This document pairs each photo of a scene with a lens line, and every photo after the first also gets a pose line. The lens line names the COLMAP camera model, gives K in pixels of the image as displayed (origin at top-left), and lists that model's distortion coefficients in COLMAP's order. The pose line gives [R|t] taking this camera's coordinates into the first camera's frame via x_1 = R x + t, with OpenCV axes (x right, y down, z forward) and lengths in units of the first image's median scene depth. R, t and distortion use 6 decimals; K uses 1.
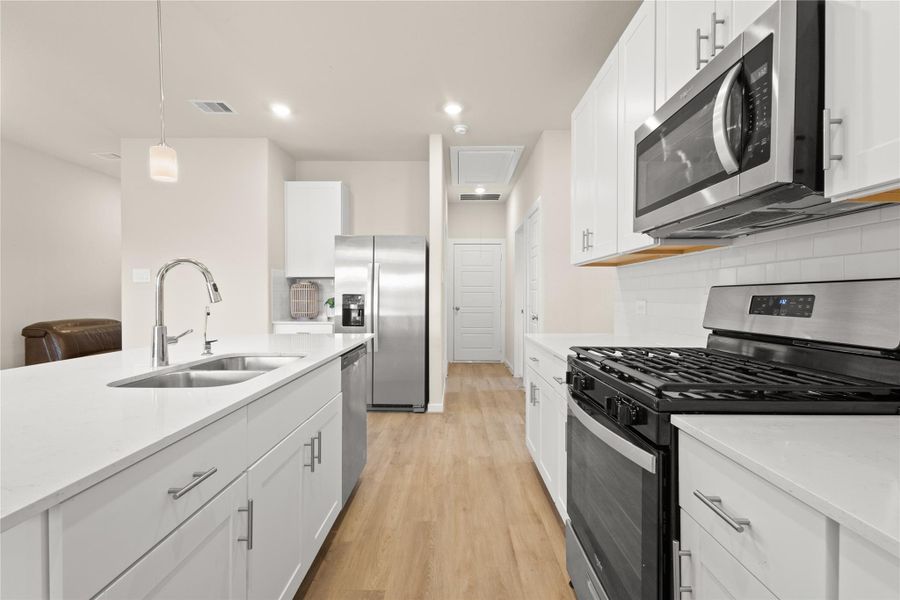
lens RADIAL K [[399.7, 0, 450.0], [0, 399.7, 300.0], [0, 0, 1]] dist [0.003453, 0.000160]
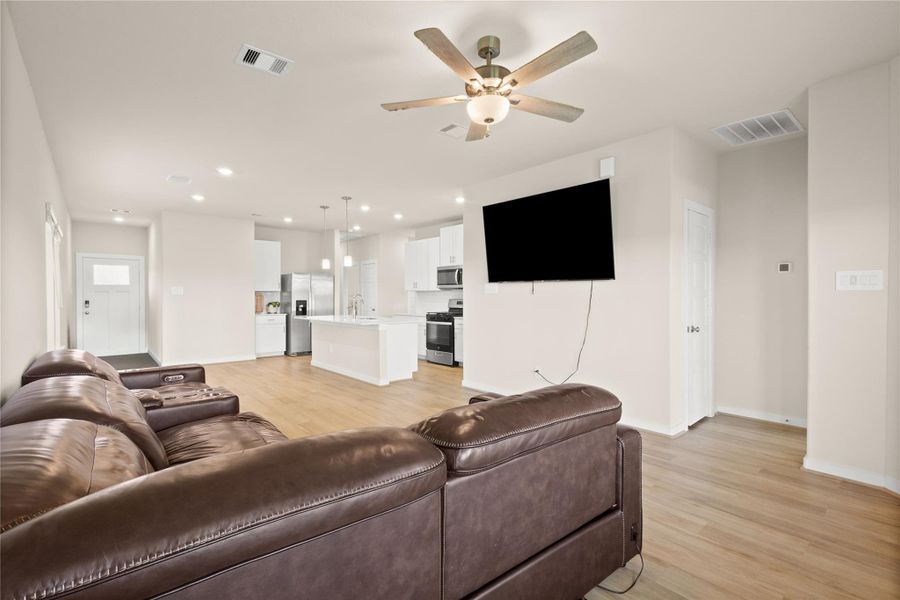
lens RADIAL K [[415.9, 0, 450.0], [0, 415.9, 300.0], [0, 0, 1]] dist [0.013031, -0.000189]
pose [[0.759388, -0.010325, 0.650556, -1.315276], [0.007337, 0.999946, 0.007306, -0.030007], [-0.650597, -0.000774, 0.759423, -1.416430]]
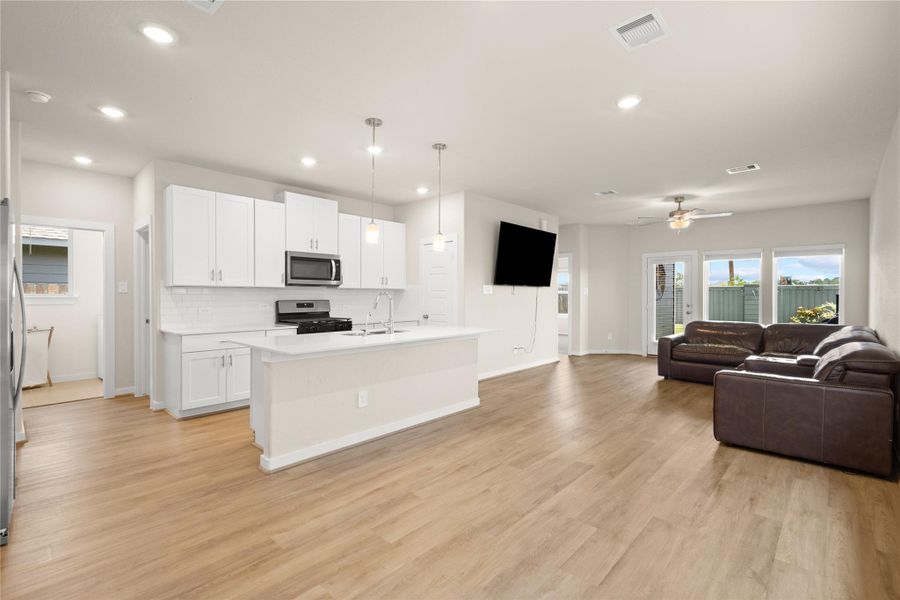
lens RADIAL K [[415.9, 0, 450.0], [0, 415.9, 300.0], [0, 0, 1]] dist [0.013031, -0.000189]
pose [[-0.727402, -0.009861, 0.686141, -1.316487], [0.001342, 0.999874, 0.015793, -0.044512], [-0.686210, 0.012409, -0.727297, 1.242287]]
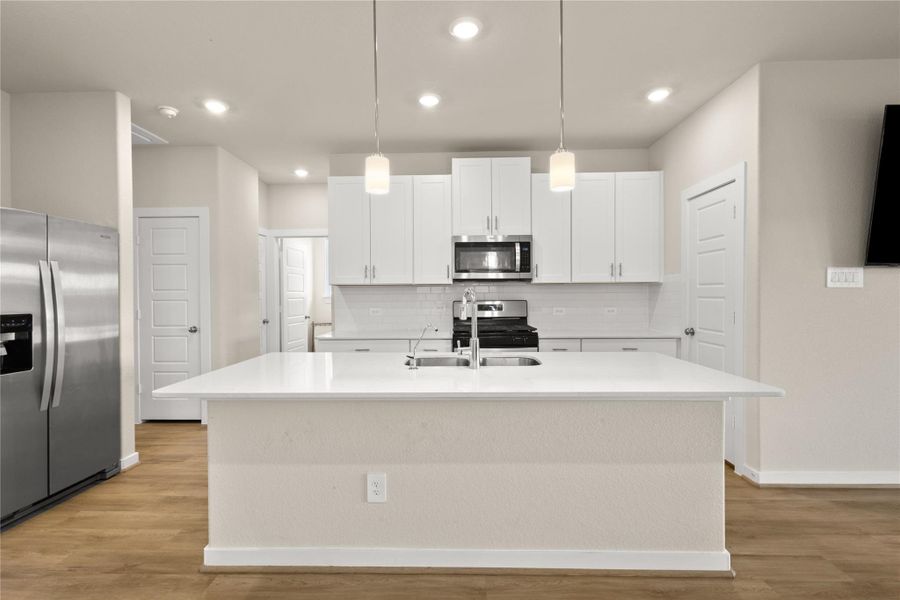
lens RADIAL K [[415.9, 0, 450.0], [0, 415.9, 300.0], [0, 0, 1]] dist [0.013031, -0.000189]
pose [[0.044949, -0.019508, 0.998799, -0.980725], [0.012835, 0.999738, 0.018949, -0.044771], [-0.998907, 0.011968, 0.045188, 0.458915]]
